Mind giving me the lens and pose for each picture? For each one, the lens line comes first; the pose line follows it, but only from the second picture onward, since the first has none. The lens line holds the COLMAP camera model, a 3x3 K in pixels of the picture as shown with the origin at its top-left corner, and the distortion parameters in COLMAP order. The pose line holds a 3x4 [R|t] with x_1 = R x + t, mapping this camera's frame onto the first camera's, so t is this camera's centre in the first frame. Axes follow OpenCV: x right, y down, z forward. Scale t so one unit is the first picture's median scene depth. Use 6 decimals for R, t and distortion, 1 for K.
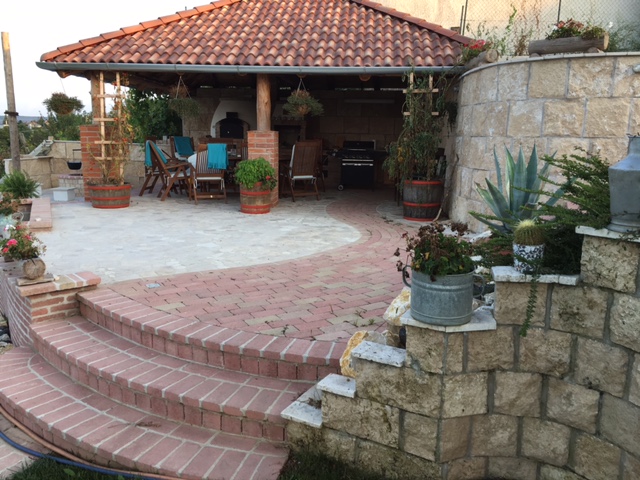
lens RADIAL K [[537.5, 0, 320.0], [0, 537.5, 240.0], [0, 0, 1]] dist [0.086495, -0.085373]
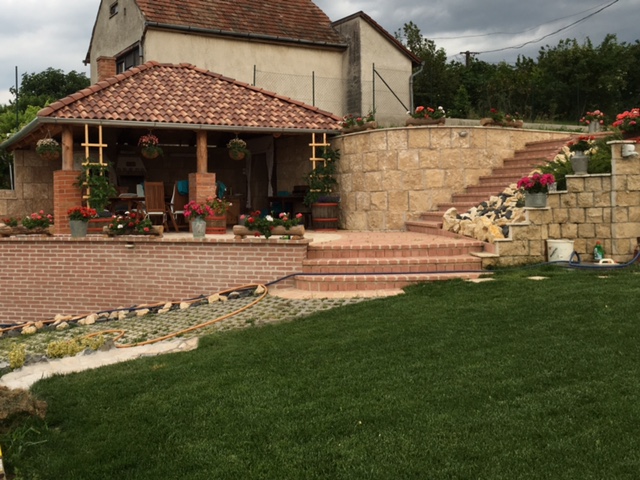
lens RADIAL K [[537.5, 0, 320.0], [0, 537.5, 240.0], [0, 0, 1]] dist [0.086495, -0.085373]
pose [[0.847009, -0.075385, 0.526207, -0.850802], [0.134442, 0.988091, -0.074850, 0.136793], [-0.514298, 0.134142, 0.847056, -0.329136]]
